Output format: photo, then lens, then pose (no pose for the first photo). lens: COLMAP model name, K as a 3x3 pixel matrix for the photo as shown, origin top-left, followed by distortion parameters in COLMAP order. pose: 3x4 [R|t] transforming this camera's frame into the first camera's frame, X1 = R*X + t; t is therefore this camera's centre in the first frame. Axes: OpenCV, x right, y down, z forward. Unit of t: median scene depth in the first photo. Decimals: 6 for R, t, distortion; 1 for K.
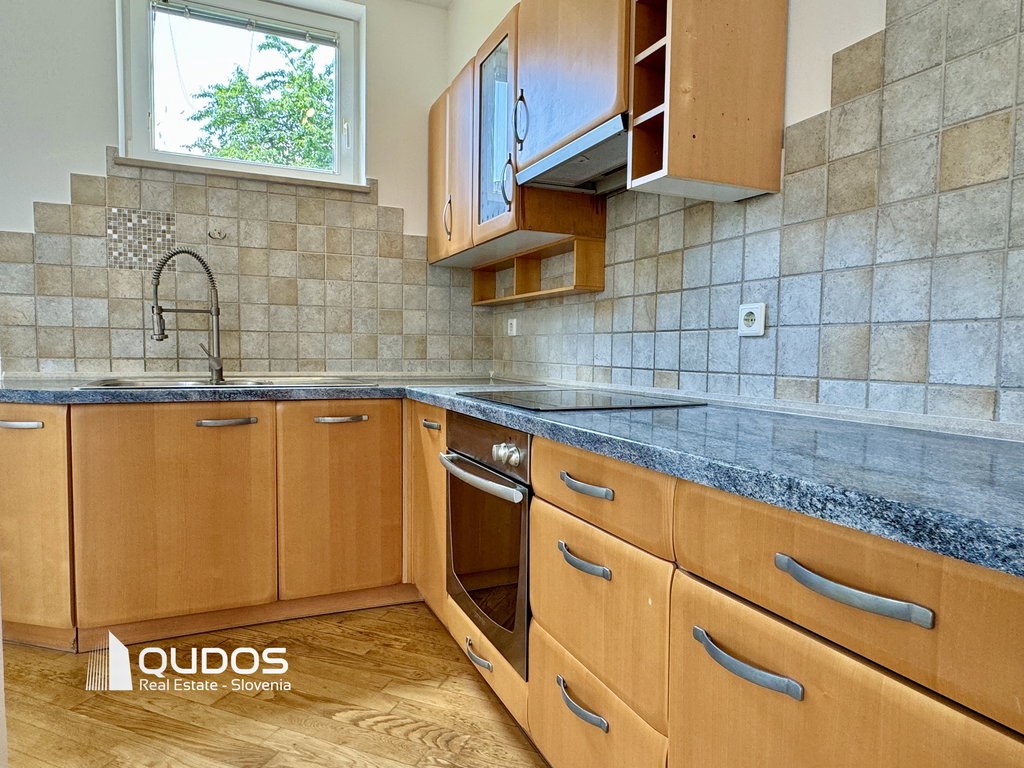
lens RADIAL K [[619.0, 0, 511.7], [0, 619.0, 385.5], [0, 0, 1]] dist [-0.005274, -0.000052]
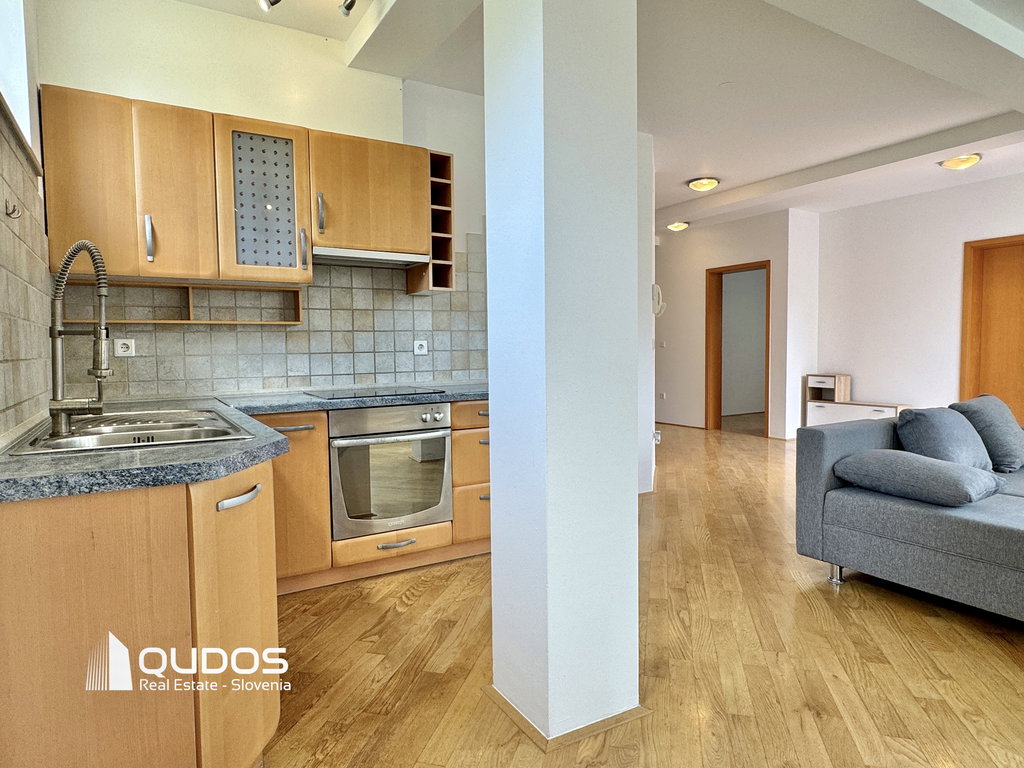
lens RADIAL K [[619.0, 0, 515.3], [0, 619.0, 384.4], [0, 0, 1]] dist [-0.005274, -0.000052]
pose [[-0.127853, -0.082464, 0.988359, -1.707029], [0.065005, 0.993698, 0.091319, -0.139156], [-0.989660, 0.075924, -0.121687, 0.826181]]
